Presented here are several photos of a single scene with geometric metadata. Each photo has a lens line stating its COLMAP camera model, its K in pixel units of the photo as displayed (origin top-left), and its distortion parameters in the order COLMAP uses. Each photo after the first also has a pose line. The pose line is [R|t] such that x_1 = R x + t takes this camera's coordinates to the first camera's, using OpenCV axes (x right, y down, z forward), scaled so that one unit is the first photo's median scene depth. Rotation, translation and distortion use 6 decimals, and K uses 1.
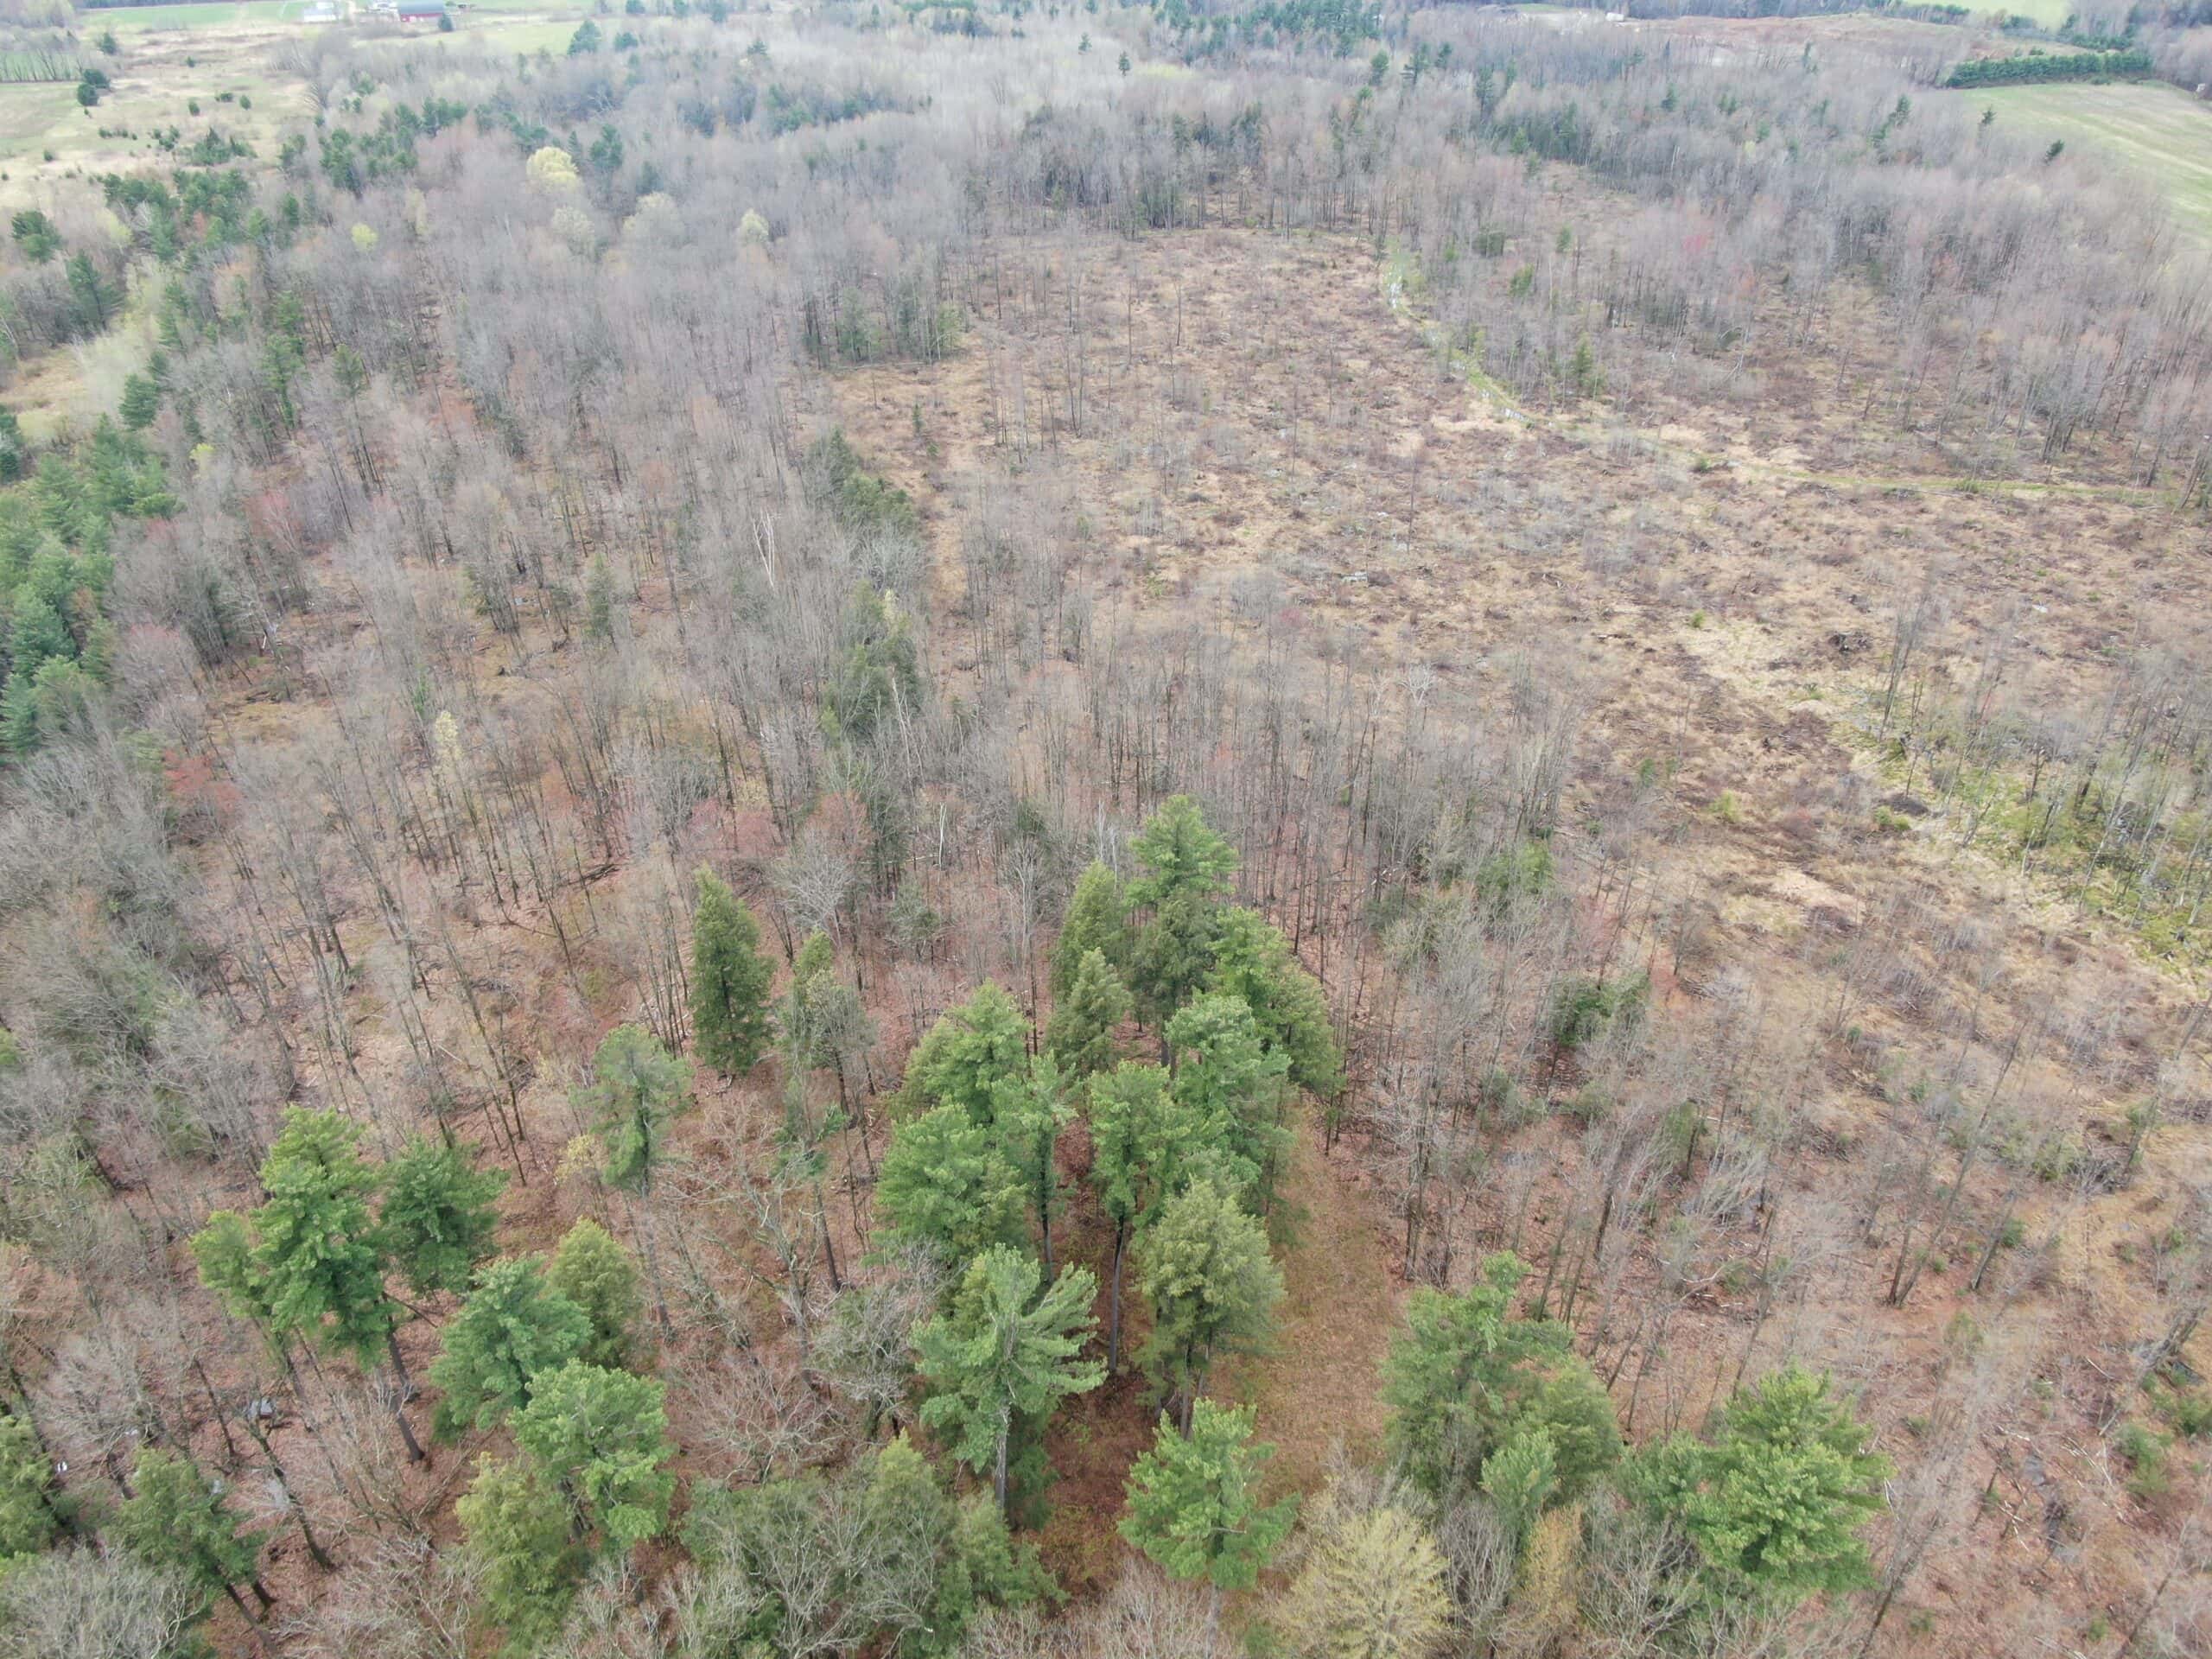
lens RADIAL K [[1581.4, 0, 1094.4], [0, 1581.4, 830.7], [0, 0, 1]] dist [-0.019162, -0.000277]
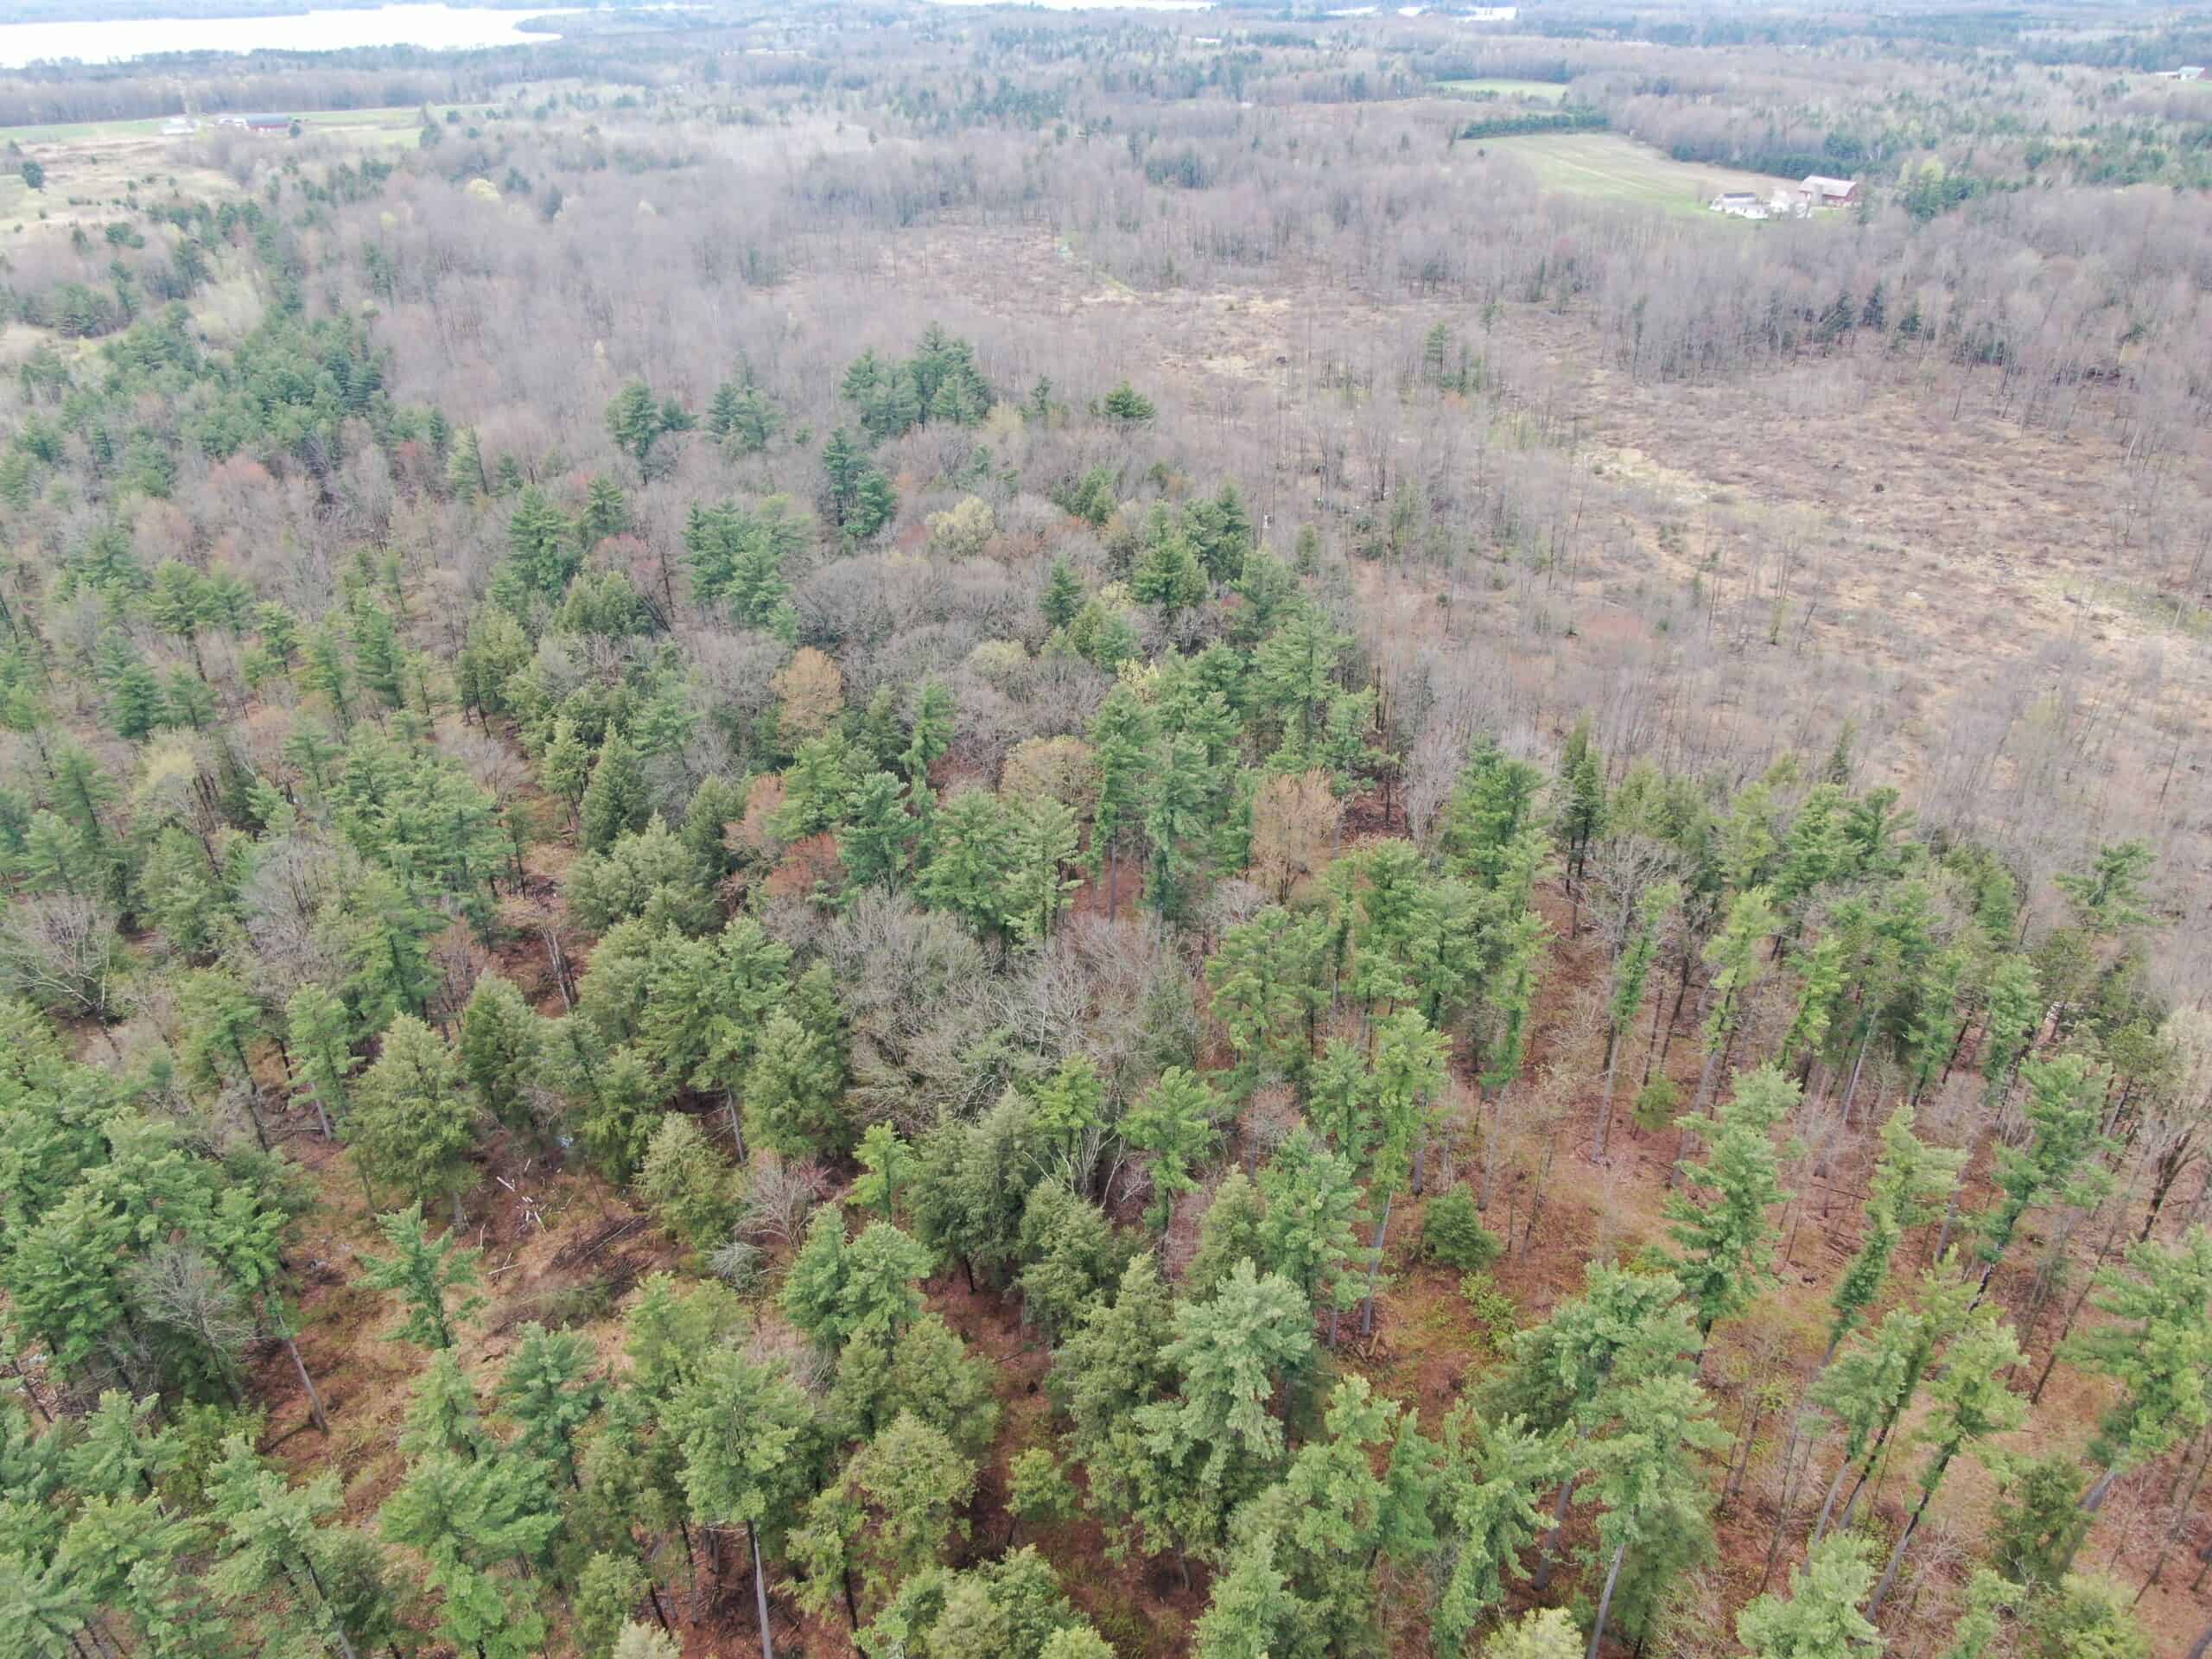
lens RADIAL K [[1581.4, 0, 1106.4], [0, 1581.4, 828.9], [0, 0, 1]] dist [-0.019162, -0.000277]
pose [[0.986932, -0.081228, 0.139167, -0.030576], [0.091021, 0.993693, -0.065500, 0.329005], [-0.132968, 0.077311, 0.988100, -0.491390]]
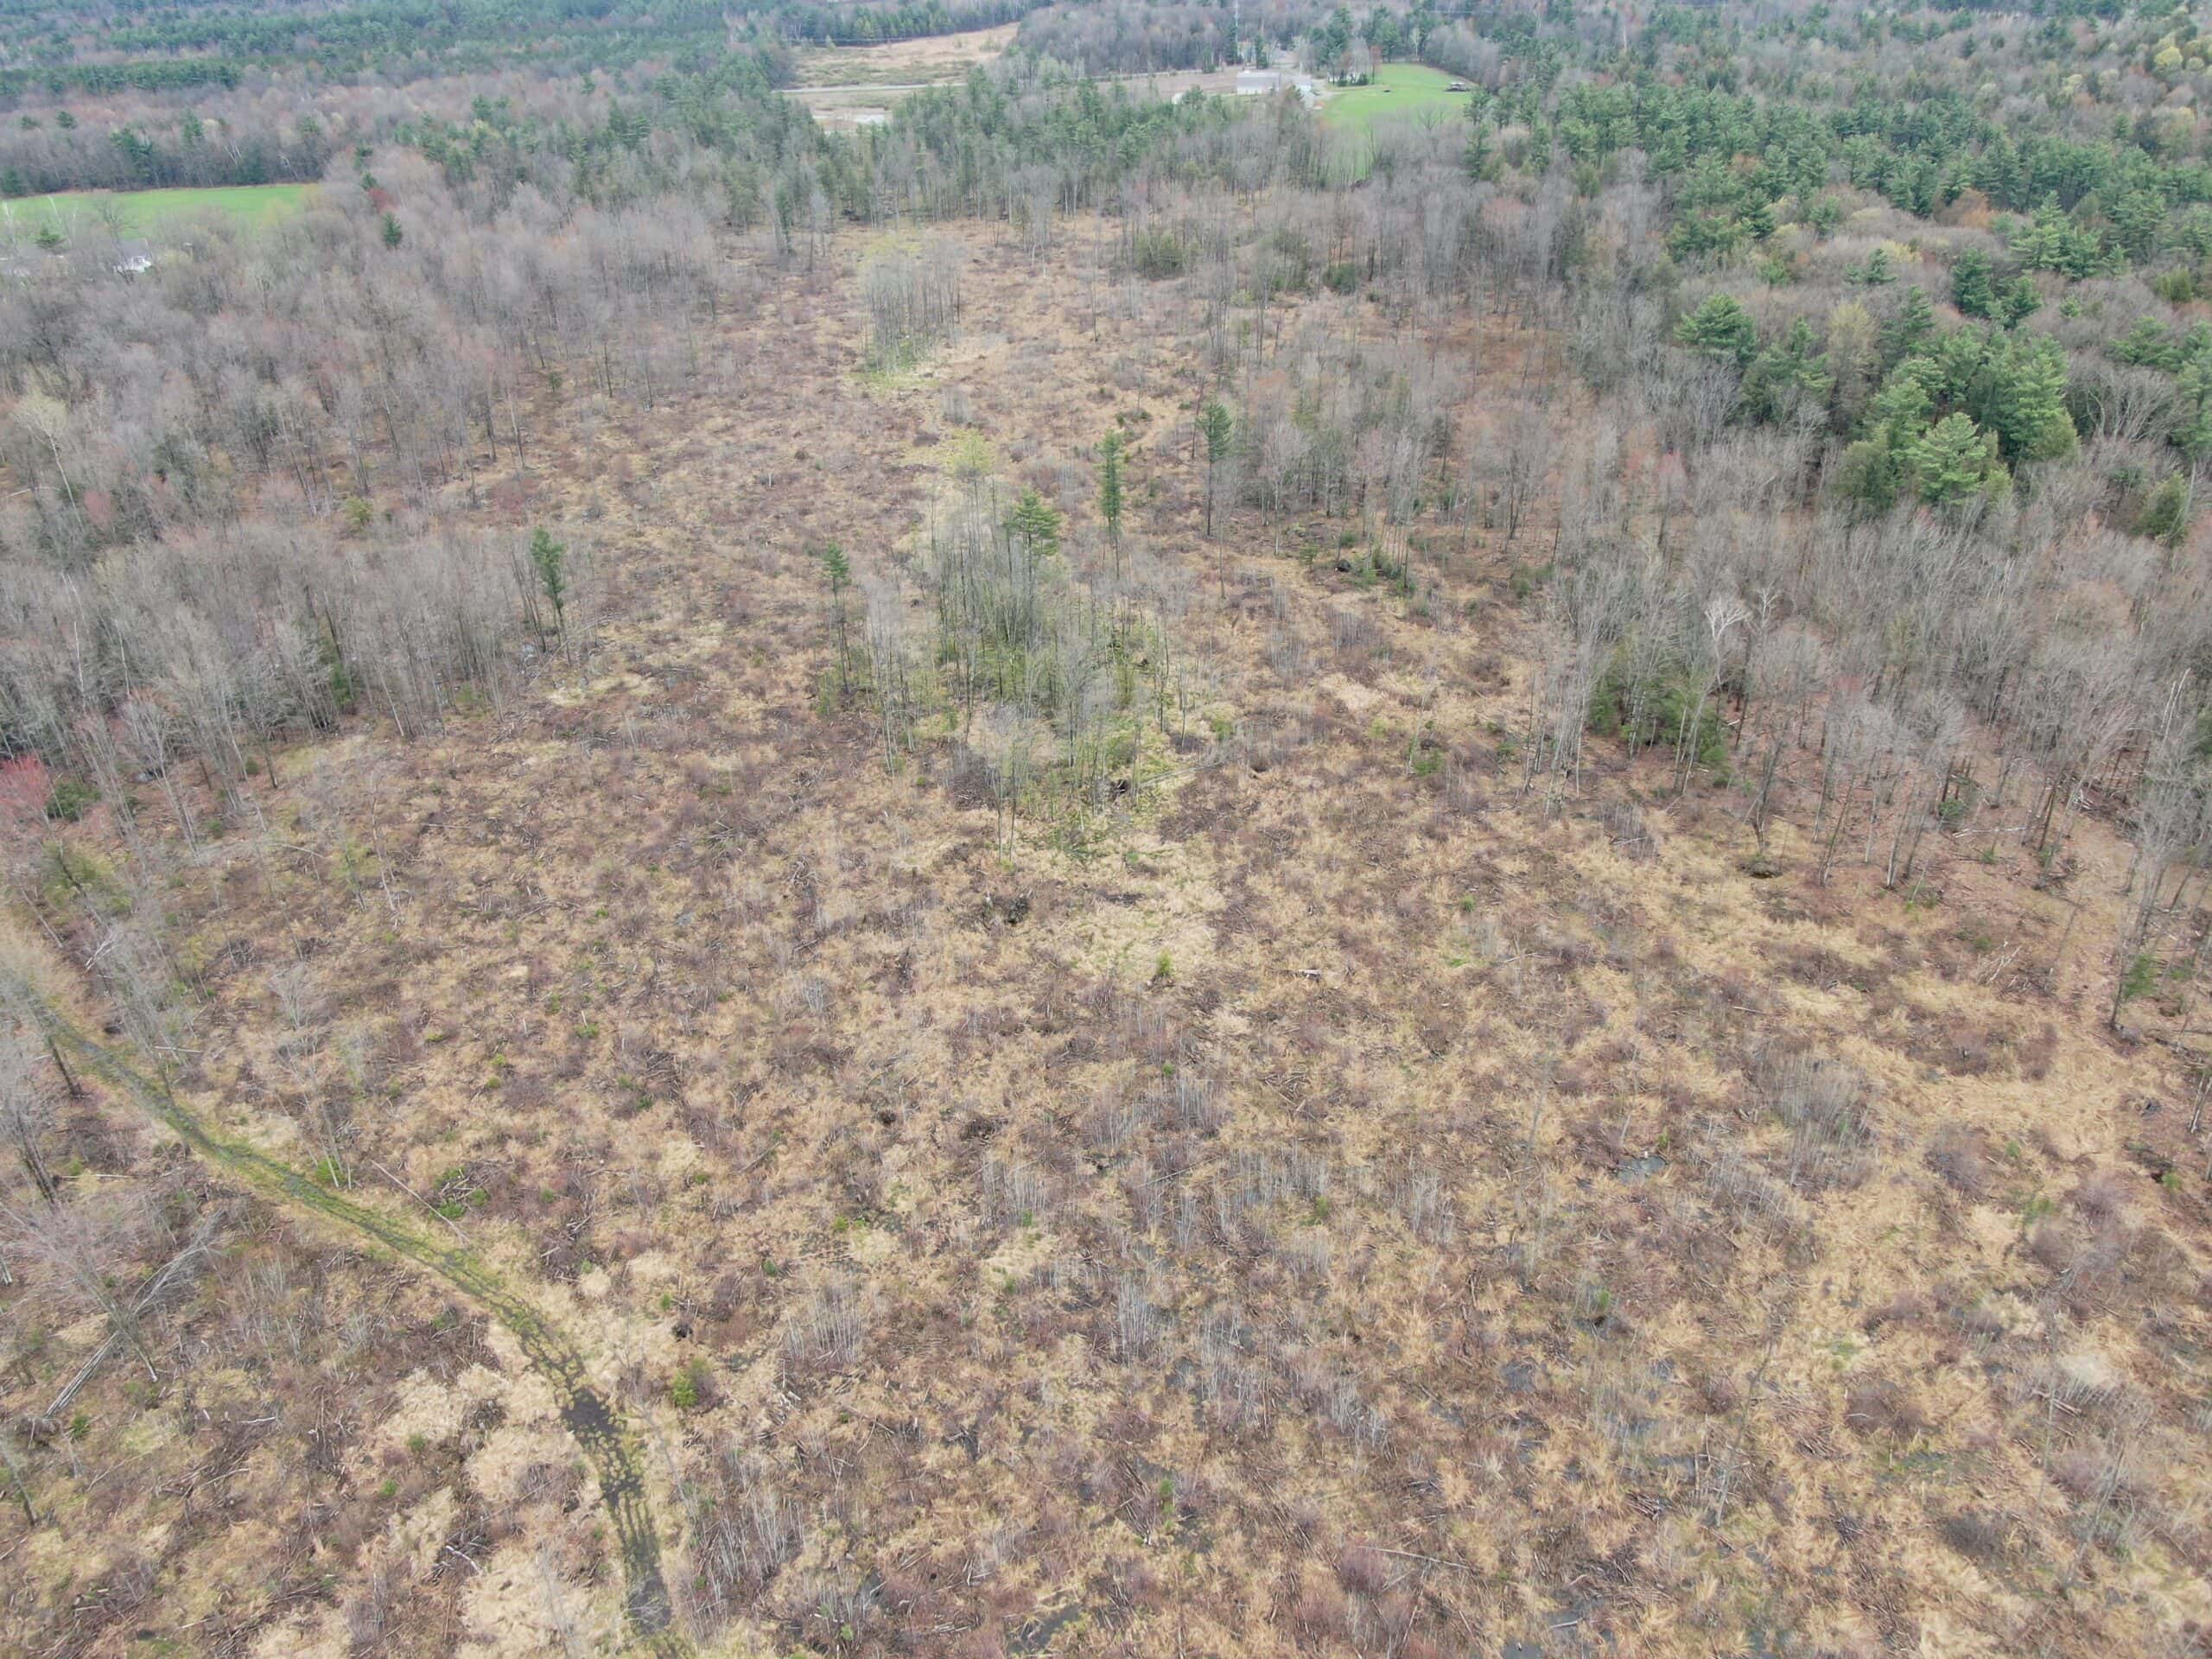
lens RADIAL K [[1581.4, 0, 1099.6], [0, 1581.4, 823.3], [0, 0, 1]] dist [-0.019162, -0.000277]
pose [[-0.953083, -0.131612, 0.272602, 0.134833], [0.193918, 0.426041, 0.883677, -0.480467], [-0.232442, 0.895079, -0.380531, 0.736330]]
